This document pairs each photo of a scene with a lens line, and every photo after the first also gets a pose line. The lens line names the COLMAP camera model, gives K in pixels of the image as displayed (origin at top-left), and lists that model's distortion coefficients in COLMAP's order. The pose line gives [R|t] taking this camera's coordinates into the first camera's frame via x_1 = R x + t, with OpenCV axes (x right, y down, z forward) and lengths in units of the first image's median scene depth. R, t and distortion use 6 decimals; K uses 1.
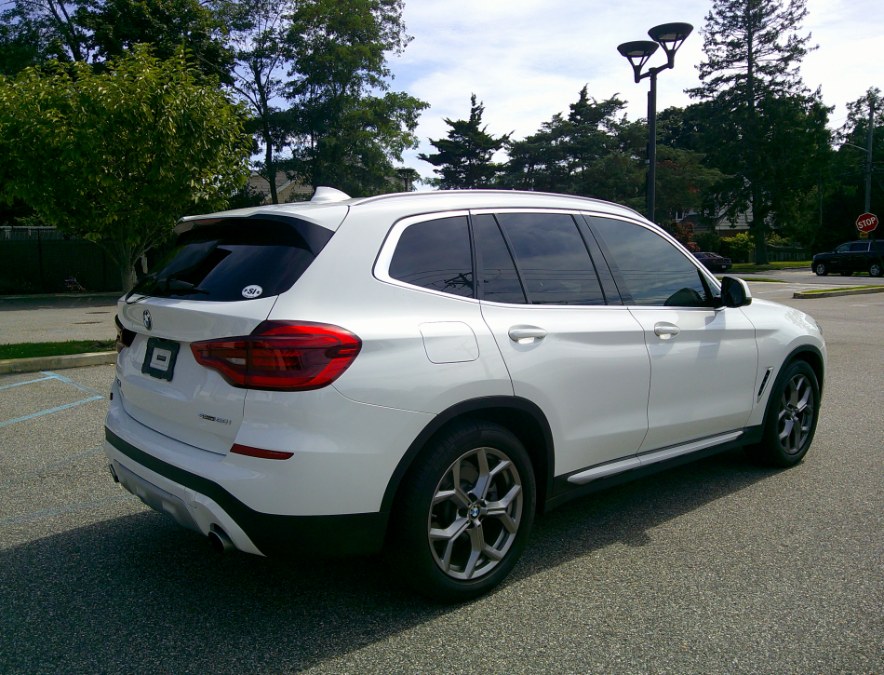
lens RADIAL K [[749.3, 0, 462.3], [0, 749.3, 342.8], [0, 0, 1]] dist [0.025275, -0.061851]
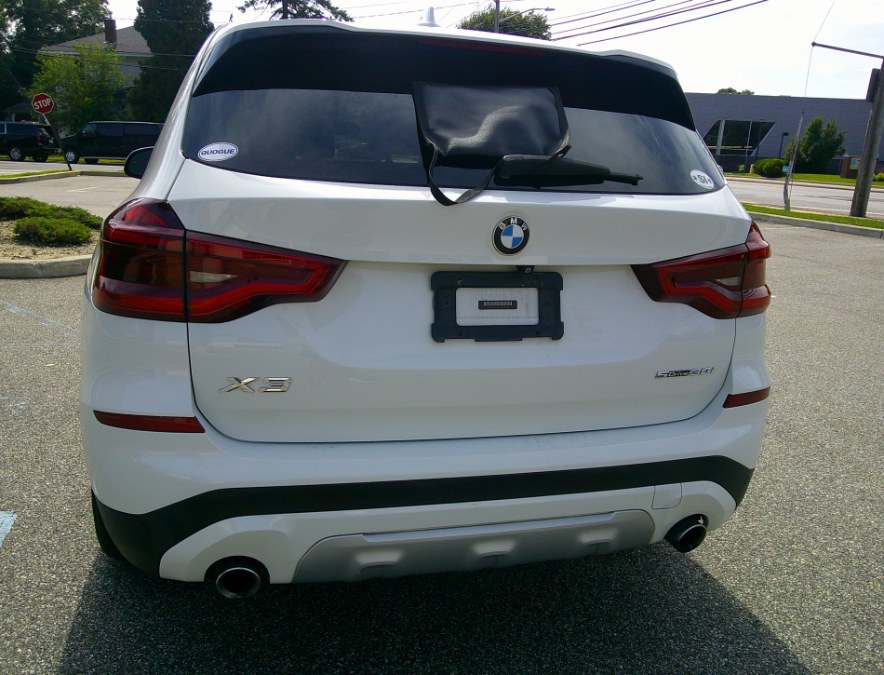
lens RADIAL K [[749.3, 0, 460.3], [0, 749.3, 328.0], [0, 0, 1]] dist [0.025275, -0.061851]
pose [[0.447941, -0.166679, 0.878389, -0.089001], [0.050290, 0.985610, 0.161379, -0.005045], [-0.892648, -0.028114, 0.449878, 0.077489]]
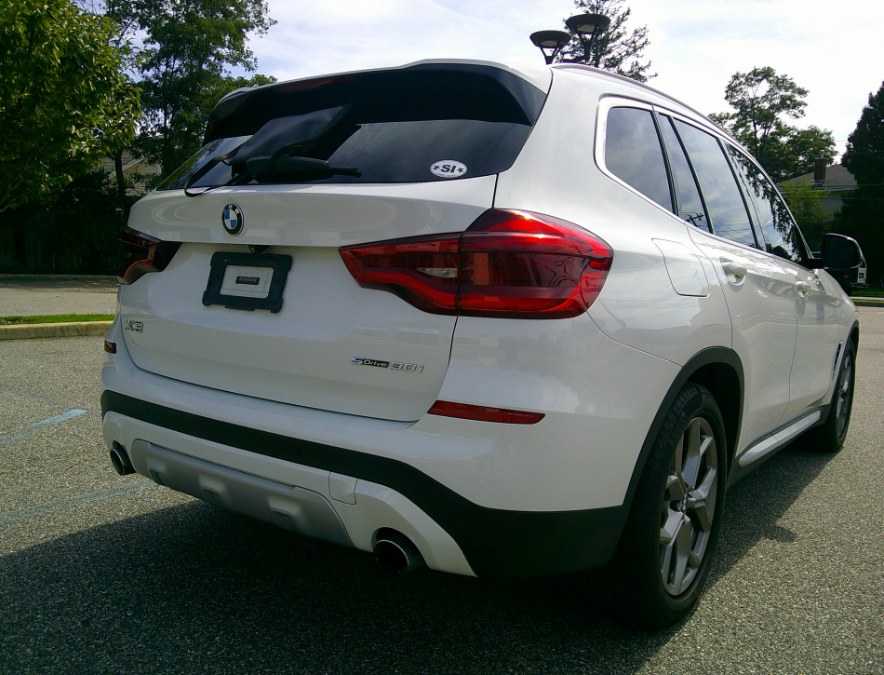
lens RADIAL K [[749.3, 0, 457.2], [0, 749.3, 327.9], [0, 0, 1]] dist [0.025275, -0.061851]
pose [[0.977544, 0.026921, 0.209007, -0.035767], [-0.021250, 0.999344, -0.029334, 0.007789], [-0.209660, 0.024234, 0.977474, 0.032108]]
